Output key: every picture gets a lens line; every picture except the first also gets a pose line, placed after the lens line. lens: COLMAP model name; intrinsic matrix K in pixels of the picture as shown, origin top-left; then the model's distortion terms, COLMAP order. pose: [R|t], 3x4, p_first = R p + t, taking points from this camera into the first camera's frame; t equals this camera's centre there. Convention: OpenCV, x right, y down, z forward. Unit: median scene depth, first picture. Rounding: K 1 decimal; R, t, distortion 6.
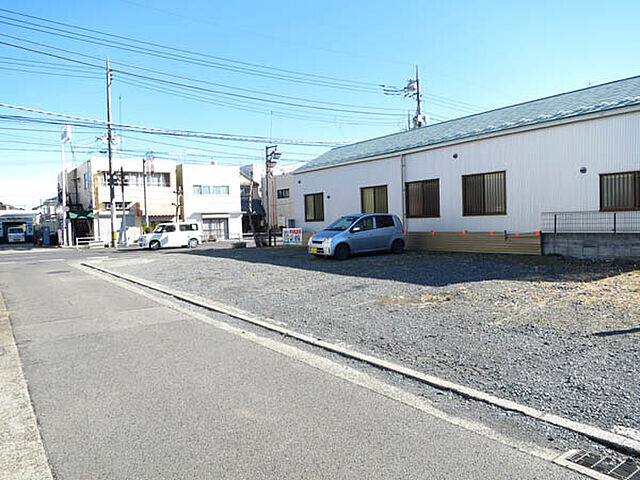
lens RADIAL K [[472.1, 0, 321.5], [0, 472.1, 240.4], [0, 0, 1]] dist [-0.032148, -0.004850]
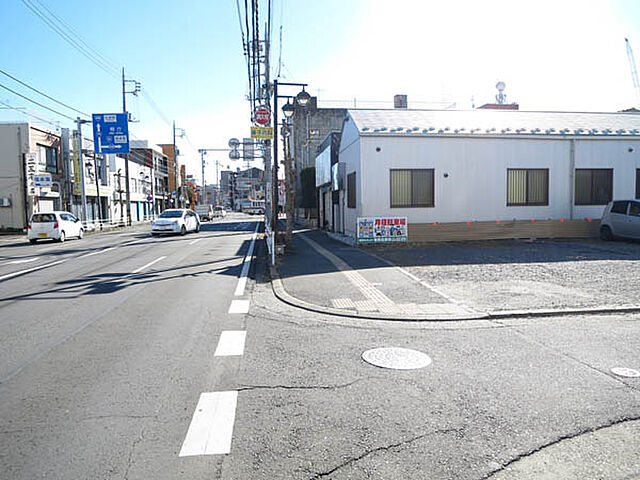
lens RADIAL K [[399.5, 0, 318.7], [0, 399.5, 235.7], [0, 0, 1]] dist [-0.002046, -0.000572]
pose [[0.475684, -0.027266, 0.879193, -0.237239], [0.035175, 0.999310, 0.011960, -0.003645], [-0.878913, 0.025237, 0.476315, 0.316433]]
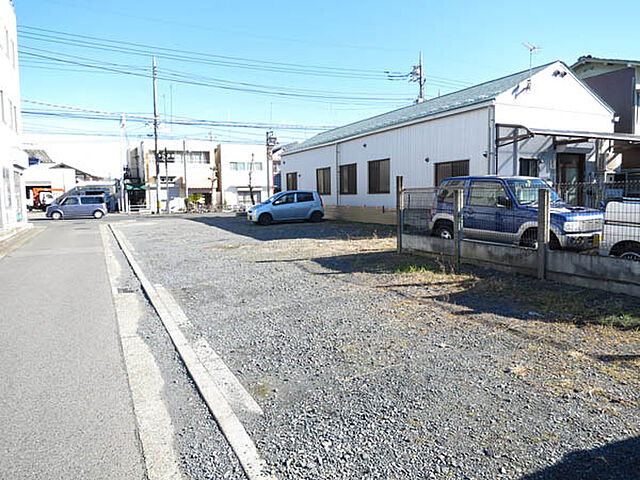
lens RADIAL K [[472.1, 0, 318.3], [0, 472.1, 237.6], [0, 0, 1]] dist [-0.032148, -0.004850]
pose [[0.982530, 0.033392, -0.183083, 0.188209], [-0.023798, 0.998238, 0.054355, -0.000093], [0.184576, -0.049048, 0.981594, -0.124673]]
